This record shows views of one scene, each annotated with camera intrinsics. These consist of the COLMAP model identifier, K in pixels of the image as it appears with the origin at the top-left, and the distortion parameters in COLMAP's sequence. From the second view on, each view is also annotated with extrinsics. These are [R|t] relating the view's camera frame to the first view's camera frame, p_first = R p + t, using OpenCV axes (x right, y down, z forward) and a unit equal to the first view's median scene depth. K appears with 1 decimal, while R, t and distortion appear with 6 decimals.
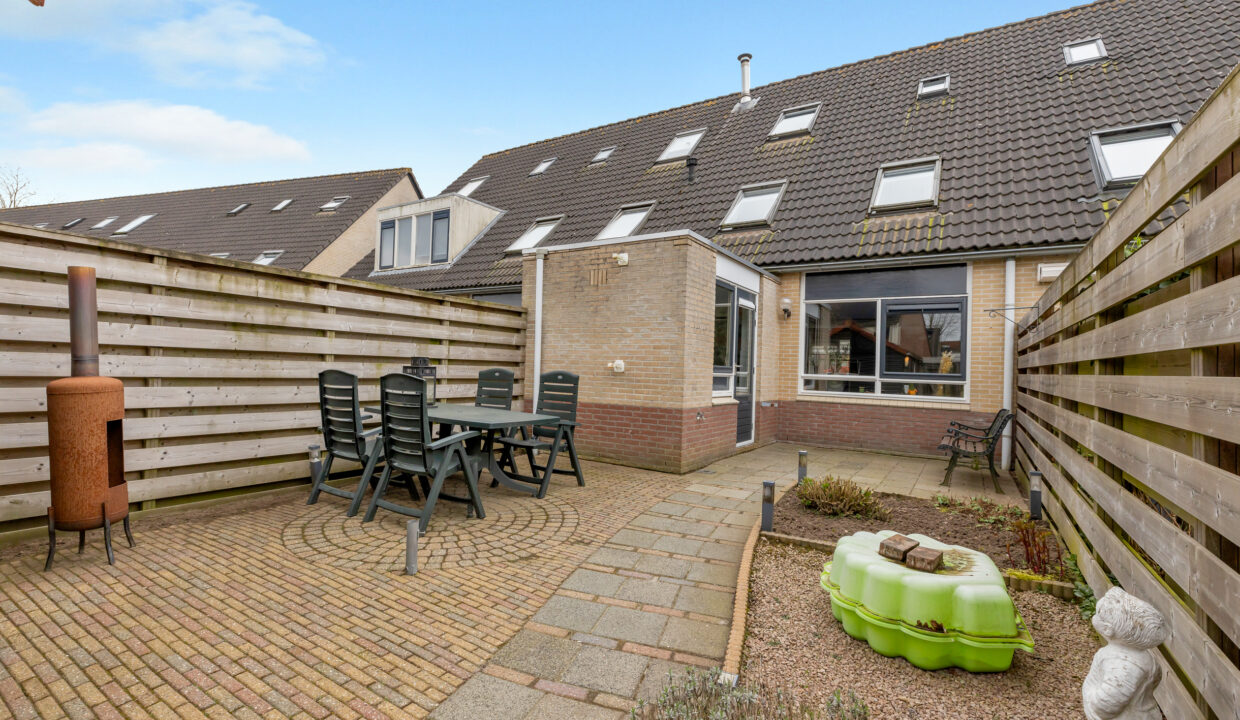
lens RADIAL K [[556.9, 0, 614.8], [0, 556.9, 361.4], [0, 0, 1]] dist [0.003572, 0.000221]
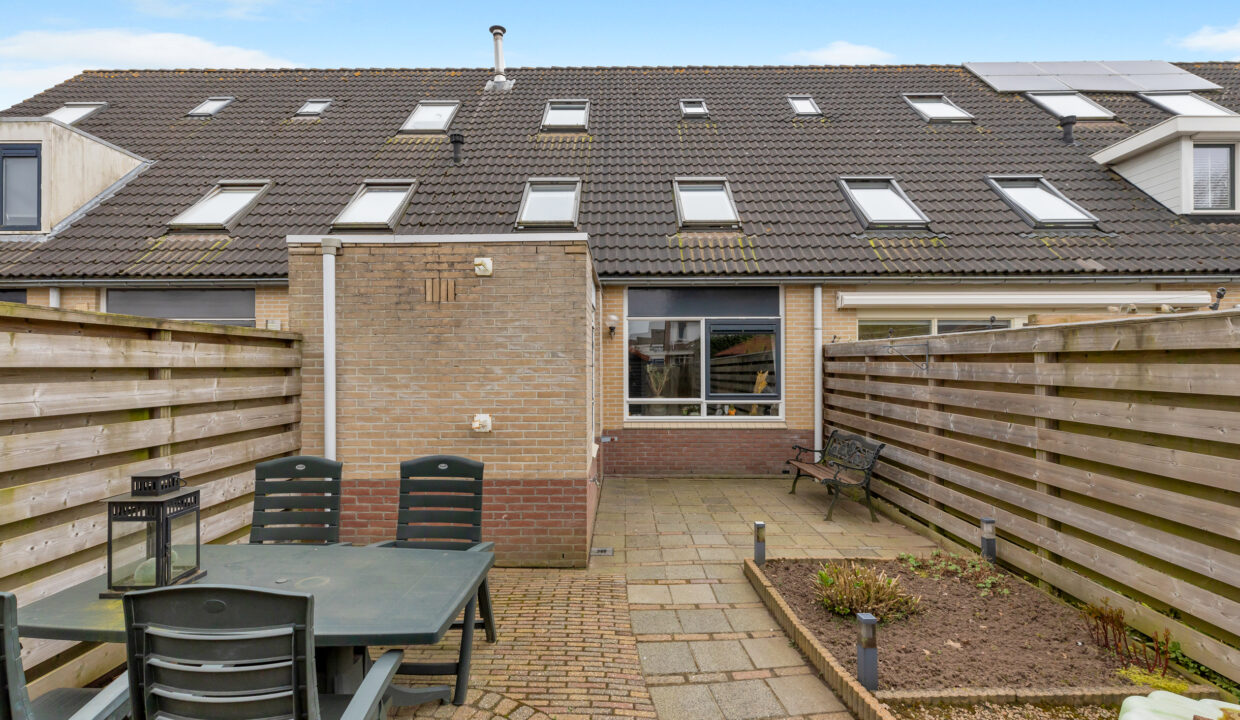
lens RADIAL K [[556.9, 0, 614.8], [0, 556.9, 361.4], [0, 0, 1]] dist [0.003572, 0.000221]
pose [[0.847037, -0.030421, 0.530662, -0.183828], [0.022613, 0.999519, 0.021204, -0.066573], [-0.531052, -0.005961, 0.847318, 0.286256]]
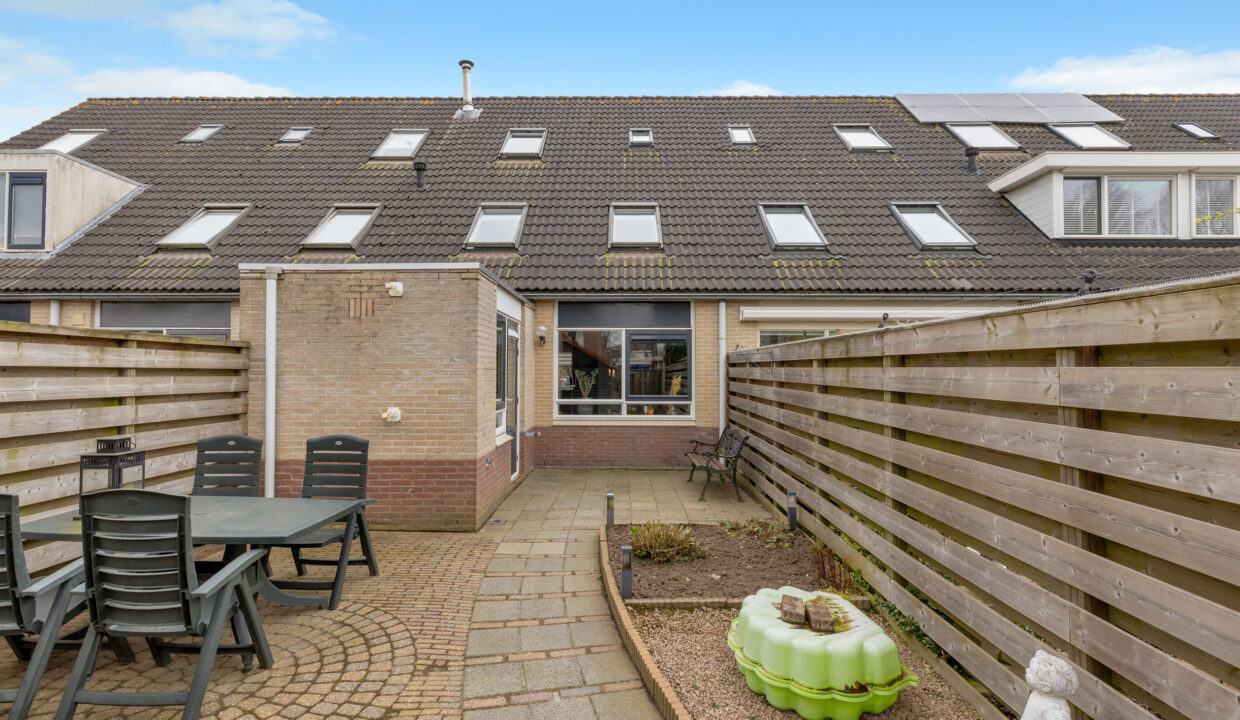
lens RADIAL K [[557.7, 0, 617.4], [0, 557.7, 358.8], [0, 0, 1]] dist [0.003459, 0.000144]
pose [[0.847818, -0.017946, 0.529984, -0.130437], [0.018743, 0.999817, 0.003873, -0.062878], [-0.529956, 0.006650, 0.847999, 0.081297]]
